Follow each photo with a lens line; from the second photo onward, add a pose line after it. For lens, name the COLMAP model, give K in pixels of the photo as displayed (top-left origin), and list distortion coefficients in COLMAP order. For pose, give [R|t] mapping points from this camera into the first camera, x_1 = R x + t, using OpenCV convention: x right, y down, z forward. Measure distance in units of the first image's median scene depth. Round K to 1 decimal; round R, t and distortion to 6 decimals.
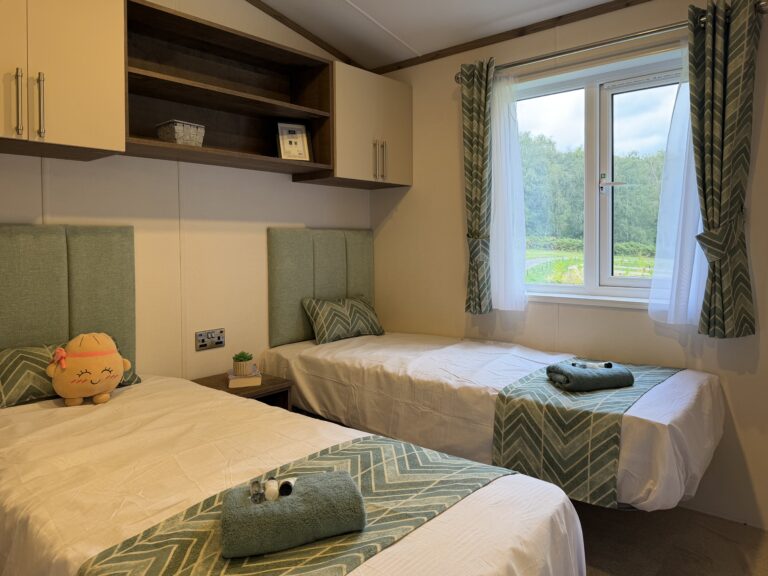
lens RADIAL K [[540.9, 0, 378.8], [0, 540.9, 280.9], [0, 0, 1]] dist [0.006360, -0.005855]
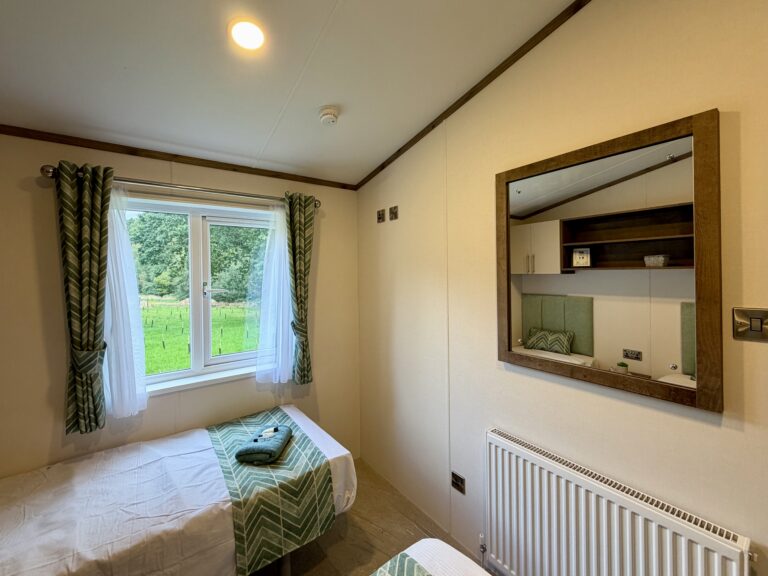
lens RADIAL K [[317.5, 0, 384.9], [0, 317.5, 273.9], [0, 0, 1]] dist [0.000154, 0.000047]
pose [[0.189945, 0.004312, 0.981785, -0.369666], [0.074077, 0.997077, -0.018711, -0.229958], [-0.978996, 0.076282, 0.189070, 0.553522]]
